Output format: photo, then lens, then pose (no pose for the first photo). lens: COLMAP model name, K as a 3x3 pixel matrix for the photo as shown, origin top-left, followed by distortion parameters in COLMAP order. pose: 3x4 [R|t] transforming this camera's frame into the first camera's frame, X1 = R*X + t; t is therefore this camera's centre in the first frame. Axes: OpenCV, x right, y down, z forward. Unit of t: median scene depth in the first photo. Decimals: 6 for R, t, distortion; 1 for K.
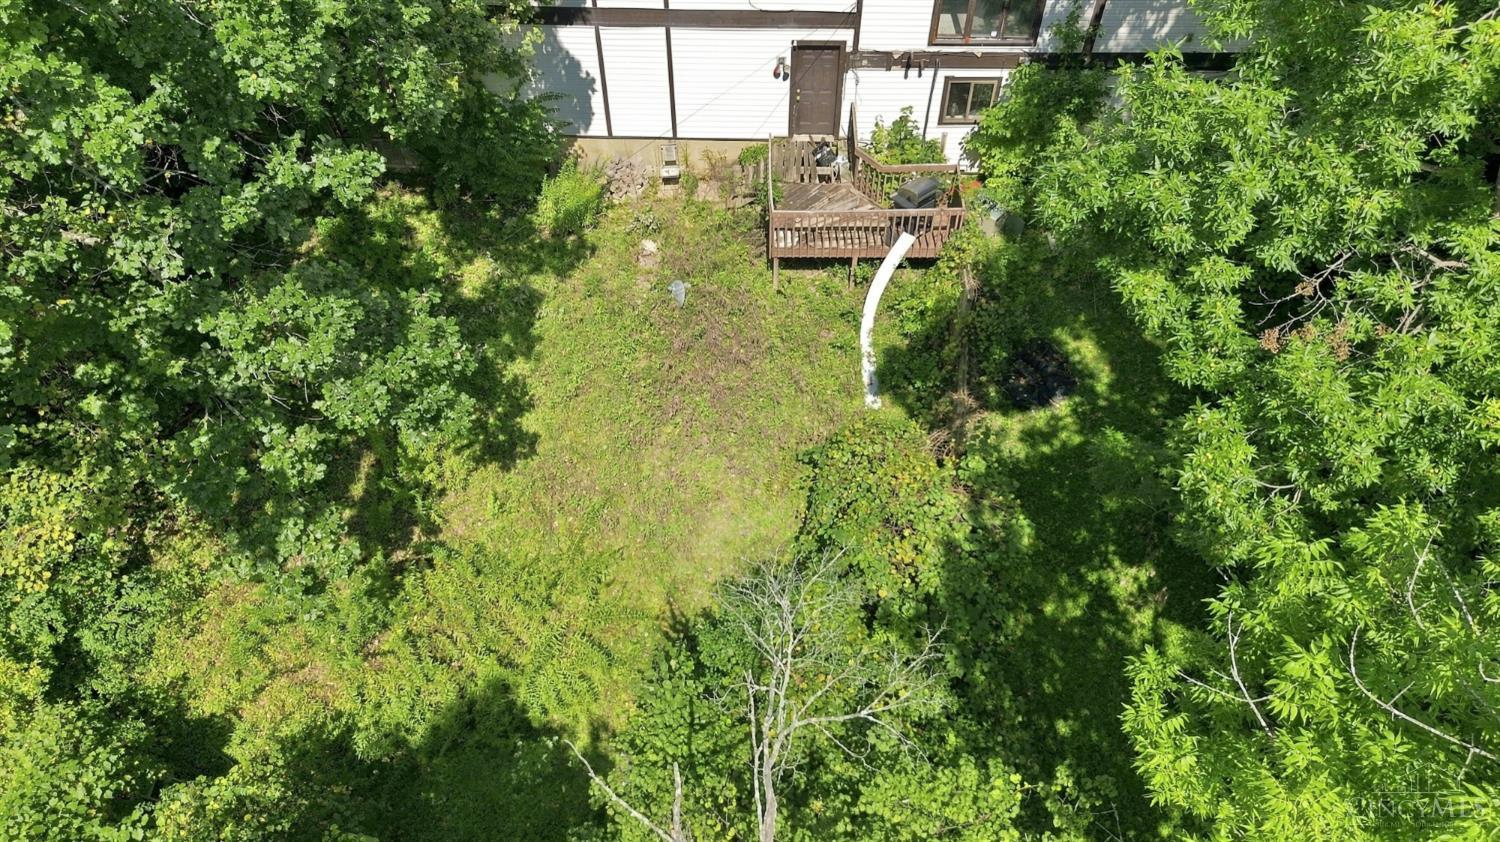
lens RADIAL K [[1060.2, 0, 749.3], [0, 1060.2, 415.4], [0, 0, 1]] dist [0.070407, -0.061936]
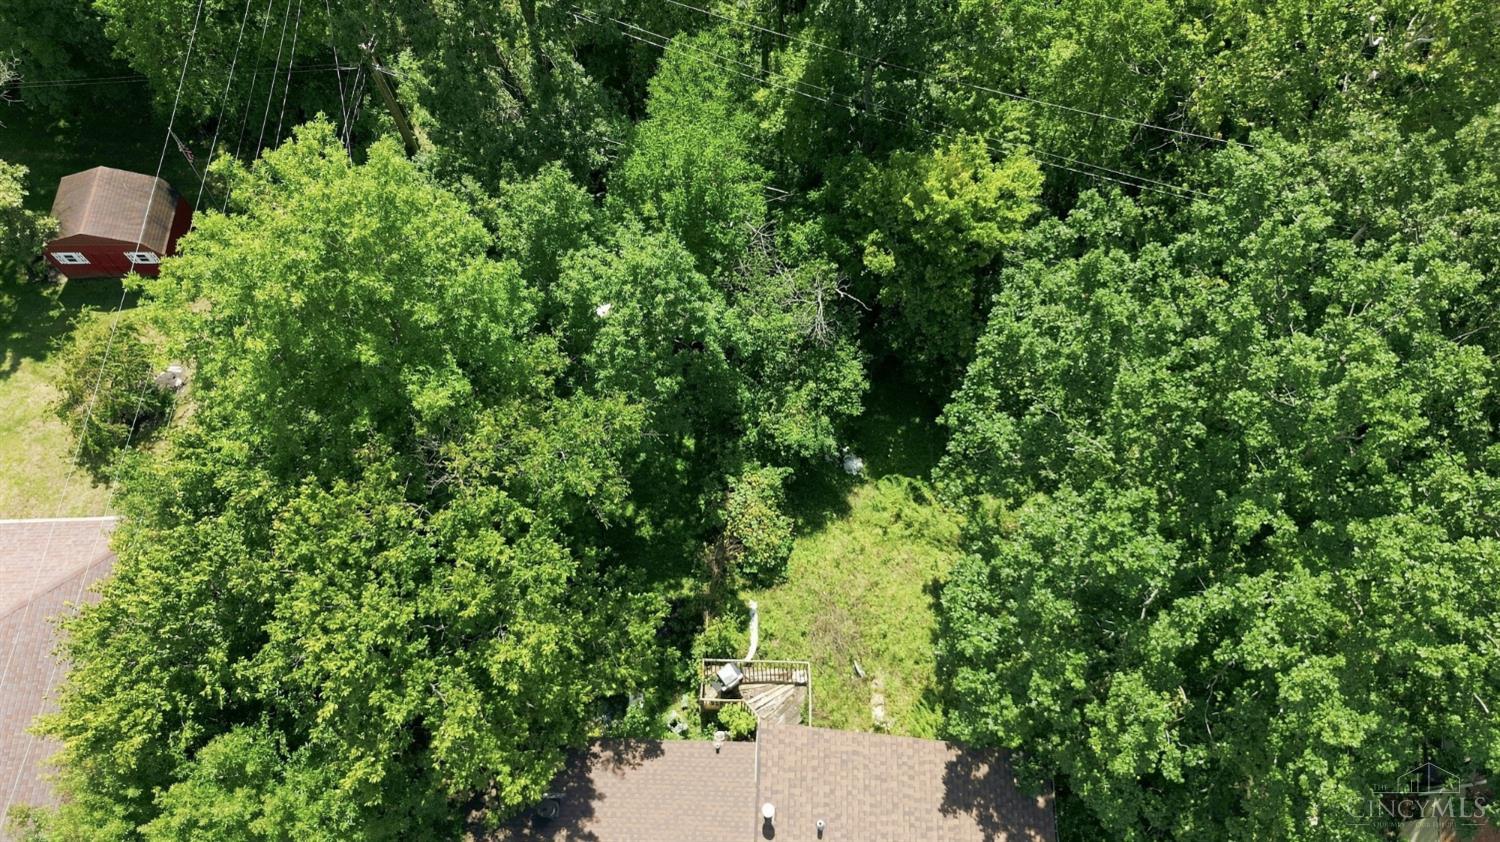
lens RADIAL K [[1060.2, 0, 738.9], [0, 1060.2, 429.2], [0, 0, 1]] dist [0.070407, -0.061936]
pose [[-0.999583, -0.020341, 0.020509, 0.126210], [0.027228, -0.426496, 0.904079, -1.865825], [-0.009643, 0.904261, 0.426872, -0.146535]]
